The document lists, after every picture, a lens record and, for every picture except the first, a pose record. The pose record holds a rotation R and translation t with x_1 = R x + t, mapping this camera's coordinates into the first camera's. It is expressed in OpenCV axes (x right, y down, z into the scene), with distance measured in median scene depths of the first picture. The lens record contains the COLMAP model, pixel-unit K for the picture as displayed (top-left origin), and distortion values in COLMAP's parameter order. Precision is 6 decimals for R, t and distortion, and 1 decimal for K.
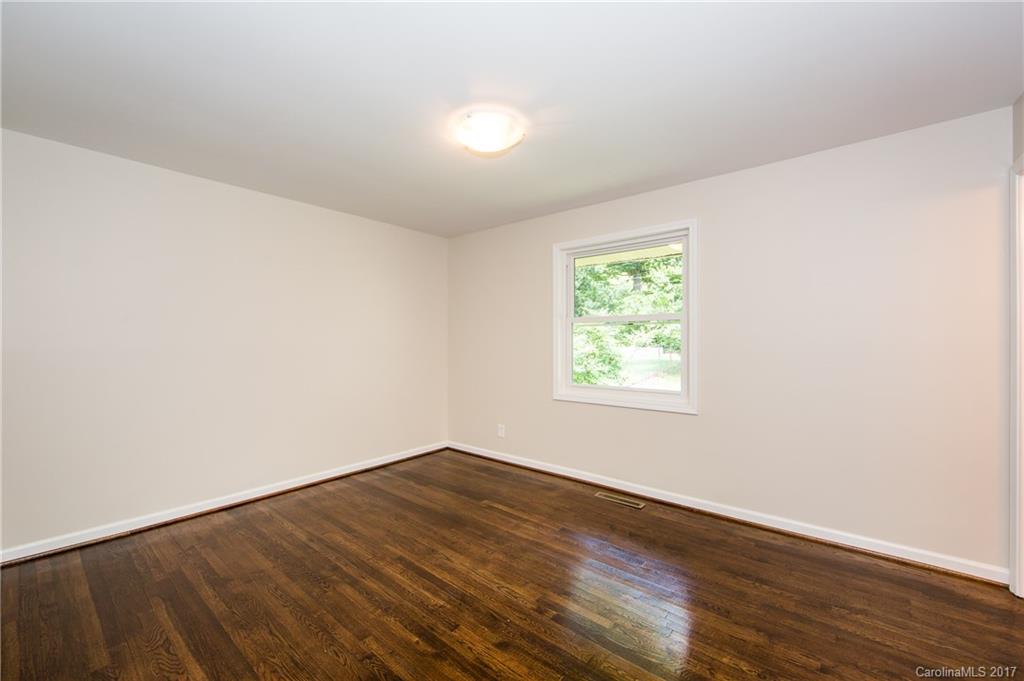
lens RADIAL K [[408.1, 0, 516.6], [0, 408.1, 344.0], [0, 0, 1]] dist [-0.001669, -0.001122]
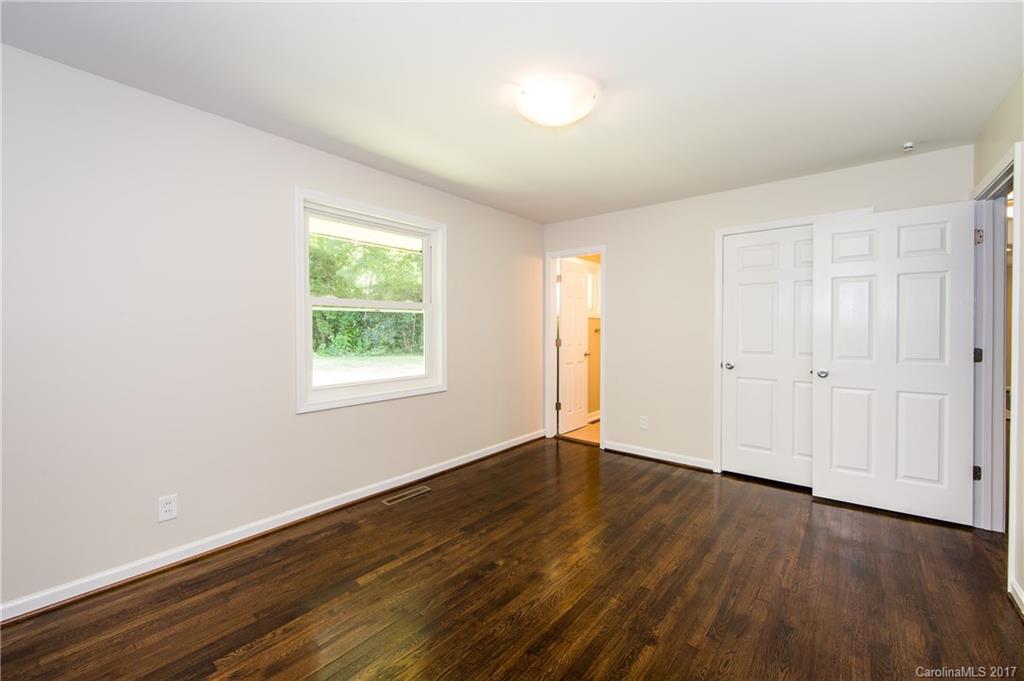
lens RADIAL K [[408.1, 0, 518.0], [0, 408.1, 335.7], [0, 0, 1]] dist [-0.001669, -0.001122]
pose [[0.008059, -0.017714, 0.999811, -0.804502], [0.008252, 0.999810, 0.017648, -0.000918], [-0.999933, 0.008109, 0.008204, 0.865918]]
